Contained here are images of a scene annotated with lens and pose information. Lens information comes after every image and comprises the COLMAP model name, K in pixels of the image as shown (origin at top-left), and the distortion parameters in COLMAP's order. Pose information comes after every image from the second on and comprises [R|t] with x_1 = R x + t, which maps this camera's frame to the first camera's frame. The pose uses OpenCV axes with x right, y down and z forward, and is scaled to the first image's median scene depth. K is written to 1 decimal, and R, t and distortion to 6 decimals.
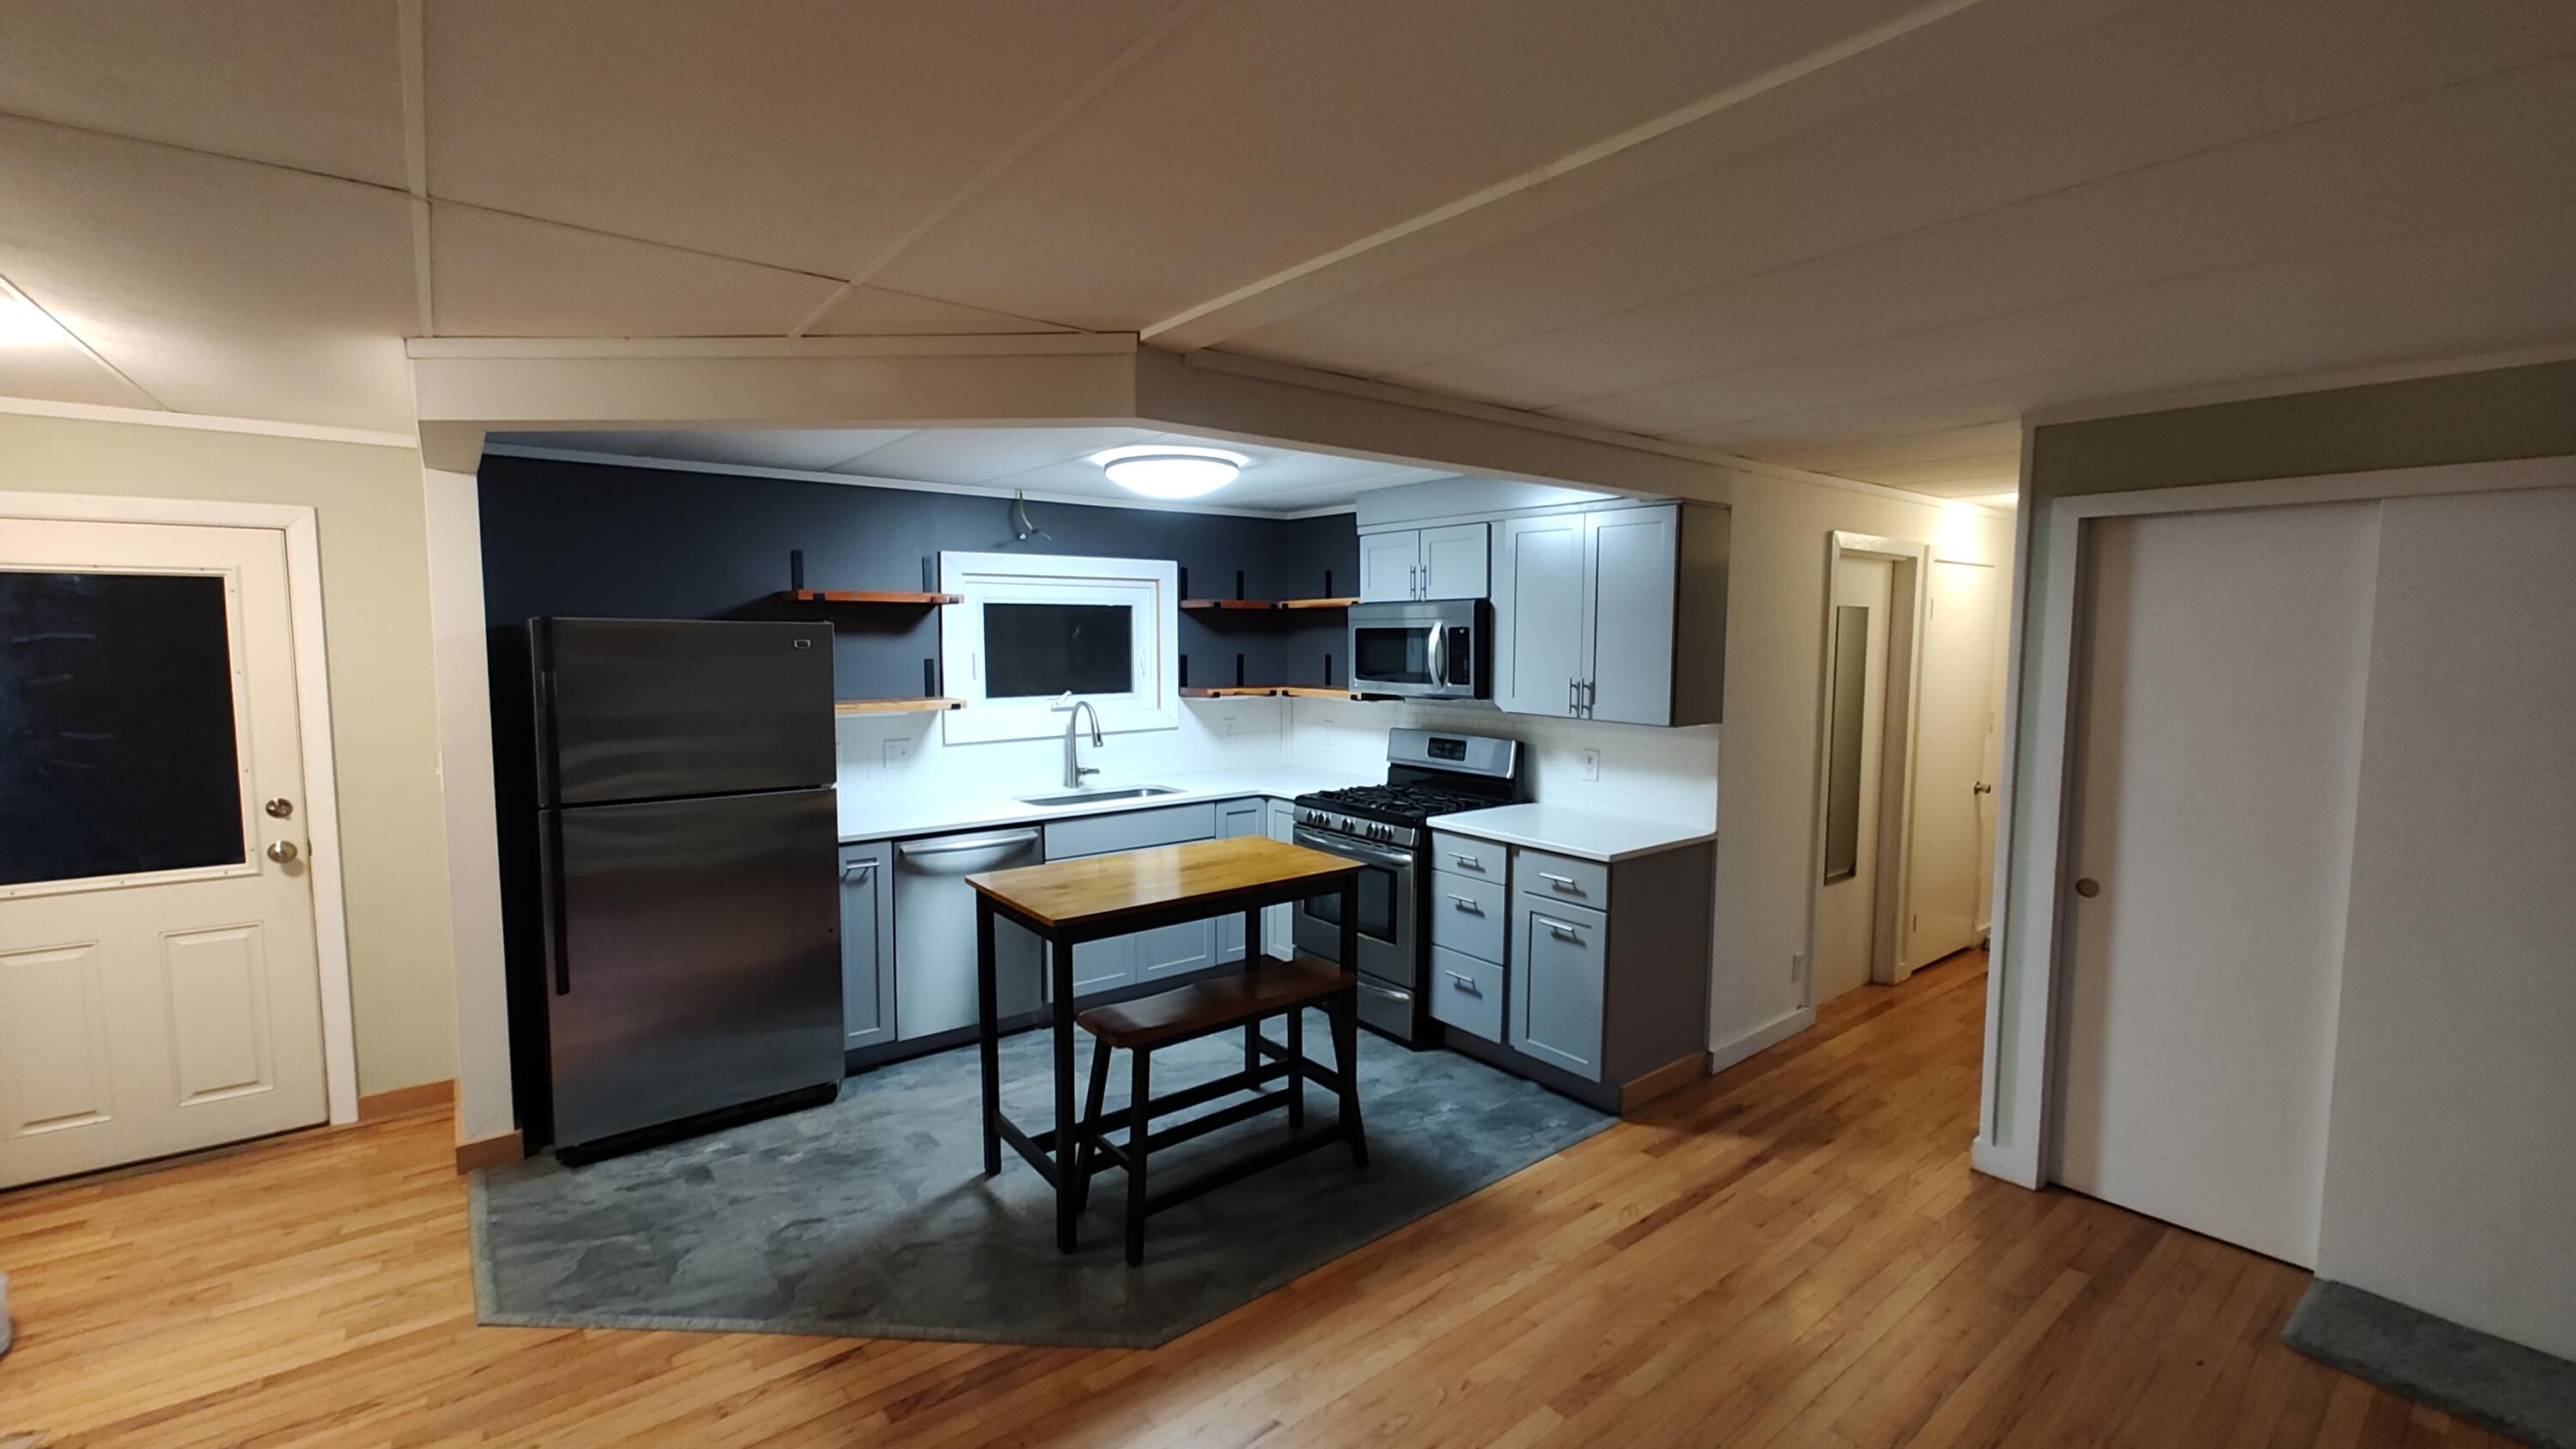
lens RADIAL K [[1058.9, 0, 1296.4], [0, 1058.9, 721.1], [0, 0, 1]] dist [-0.000770, 0.000090]
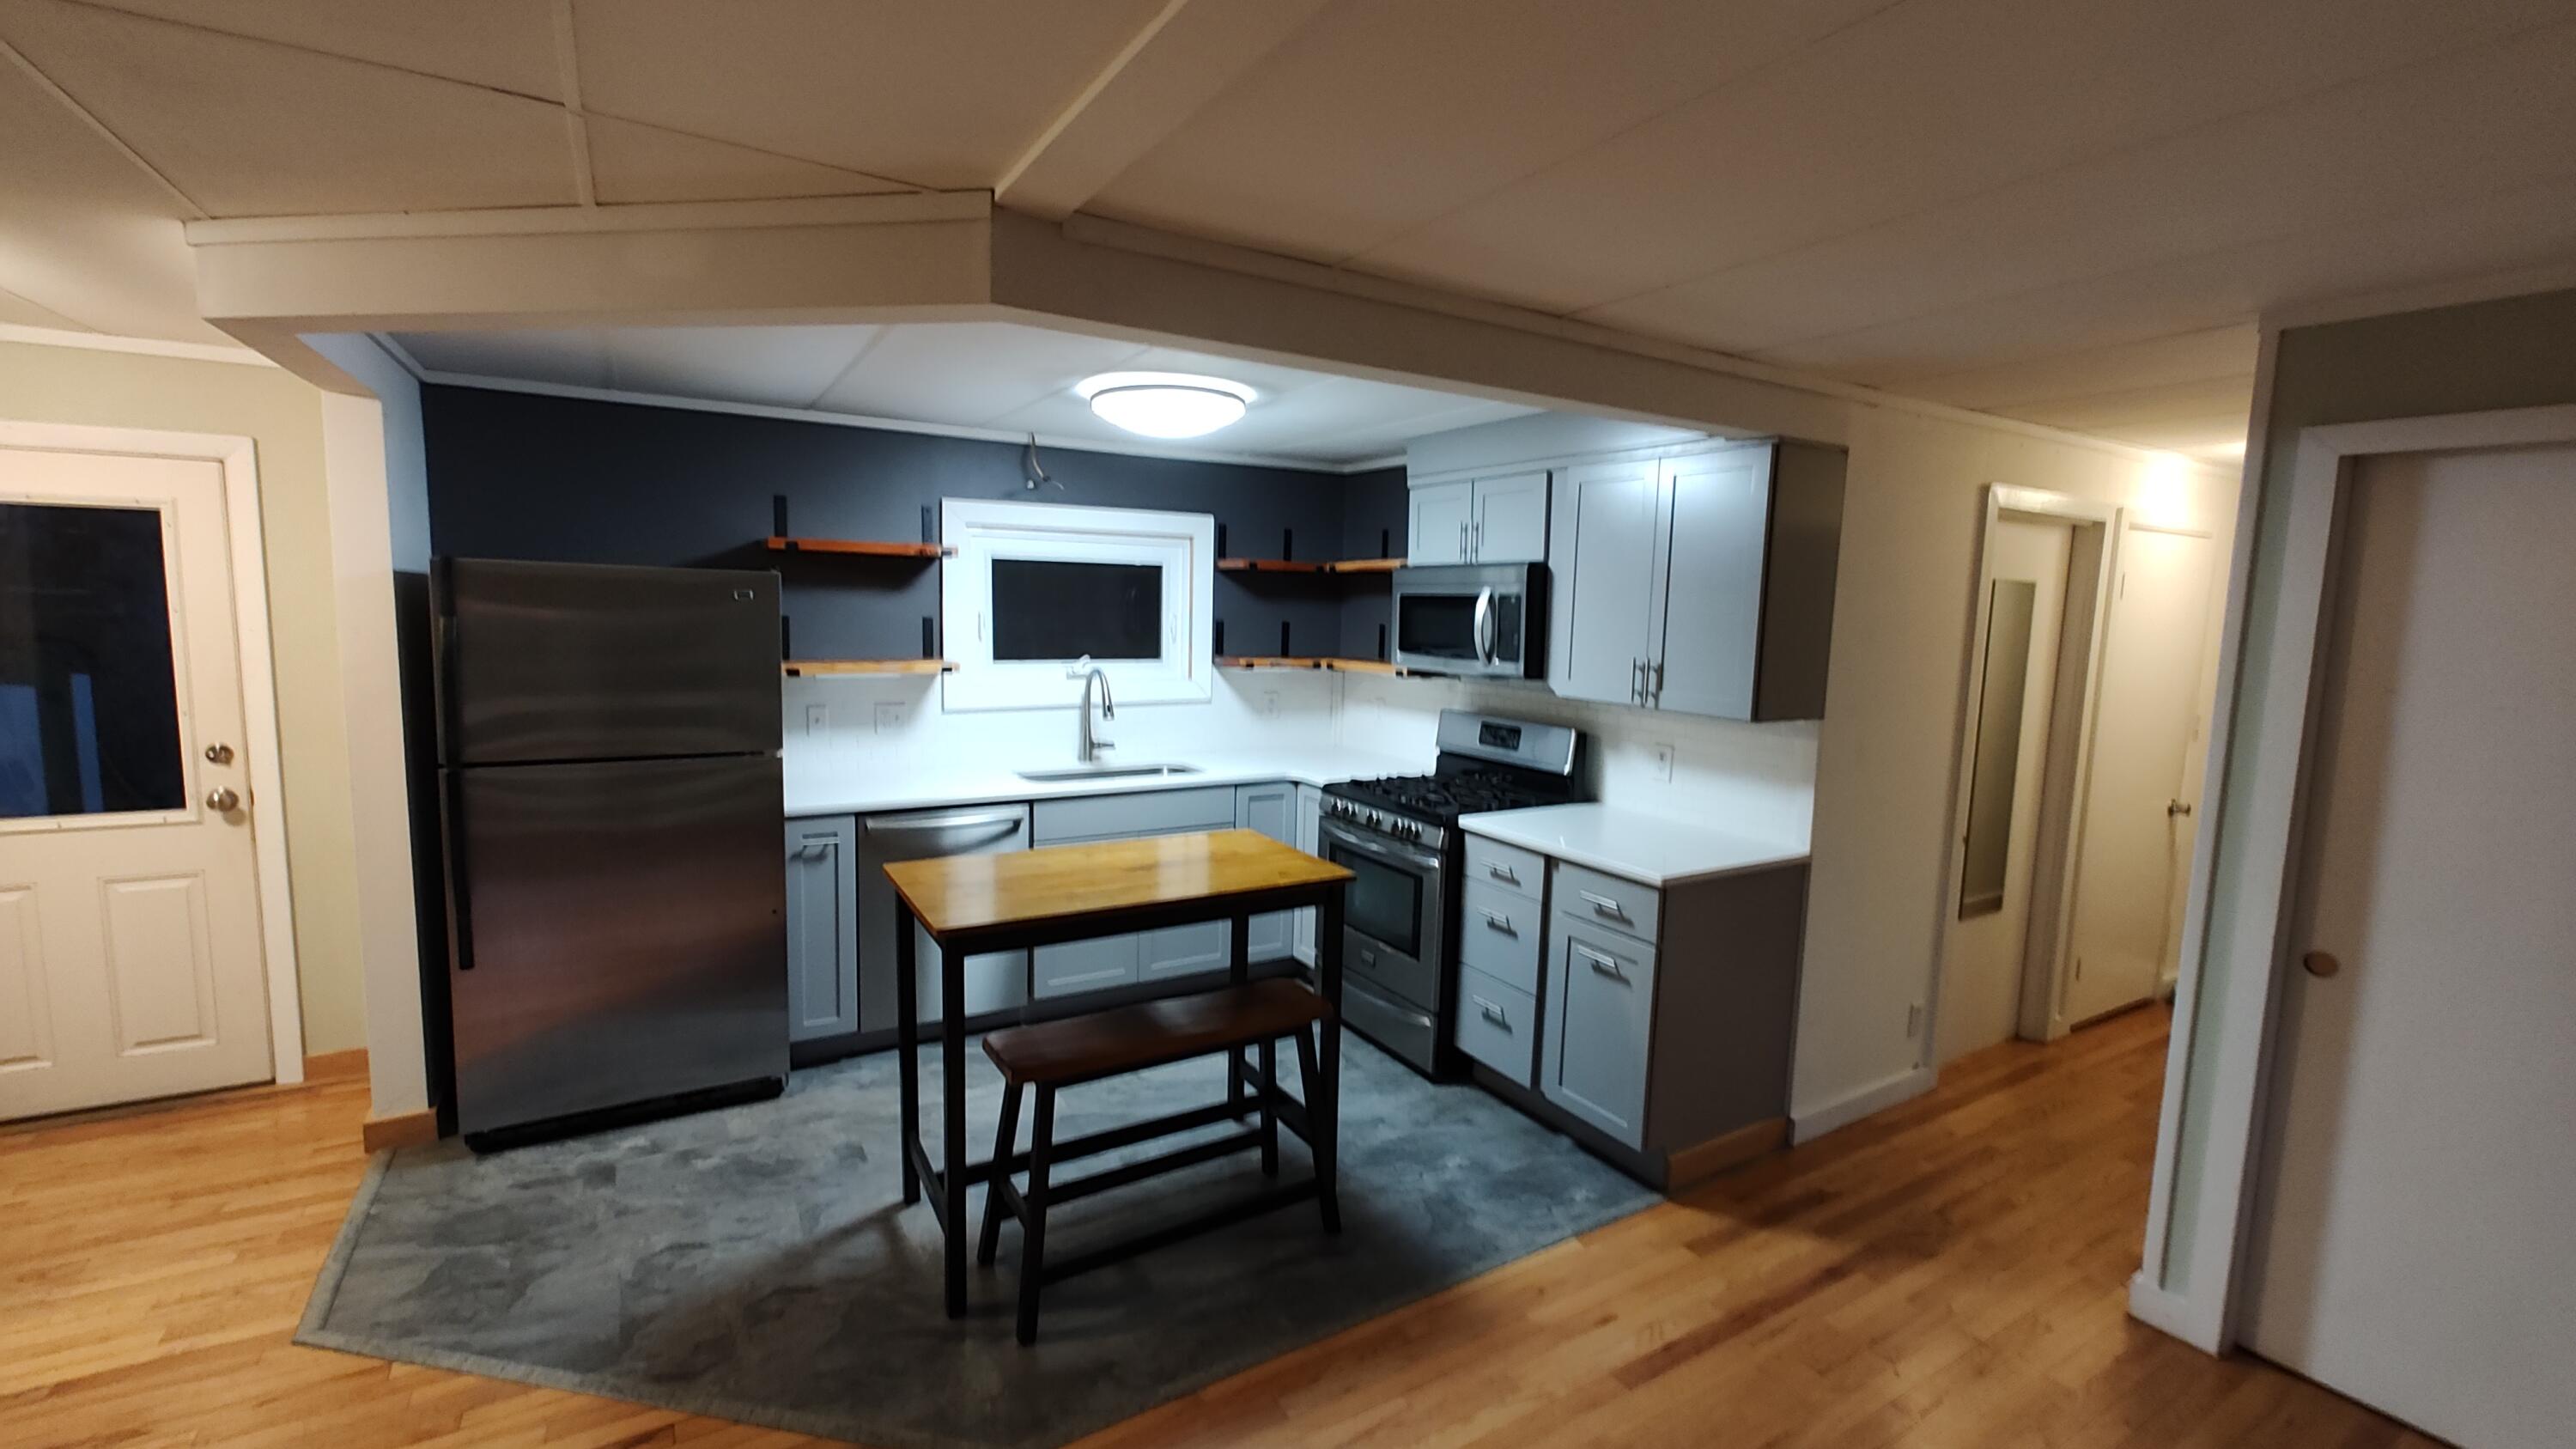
lens RADIAL K [[1057.8, 0, 1294.3], [0, 1057.8, 721.7], [0, 0, 1]] dist [0.004343, -0.002337]
pose [[0.991191, 0.037040, -0.127156, 0.112545], [-0.033495, 0.998991, 0.029912, -0.007698], [0.128136, -0.025390, 0.991432, 0.159716]]
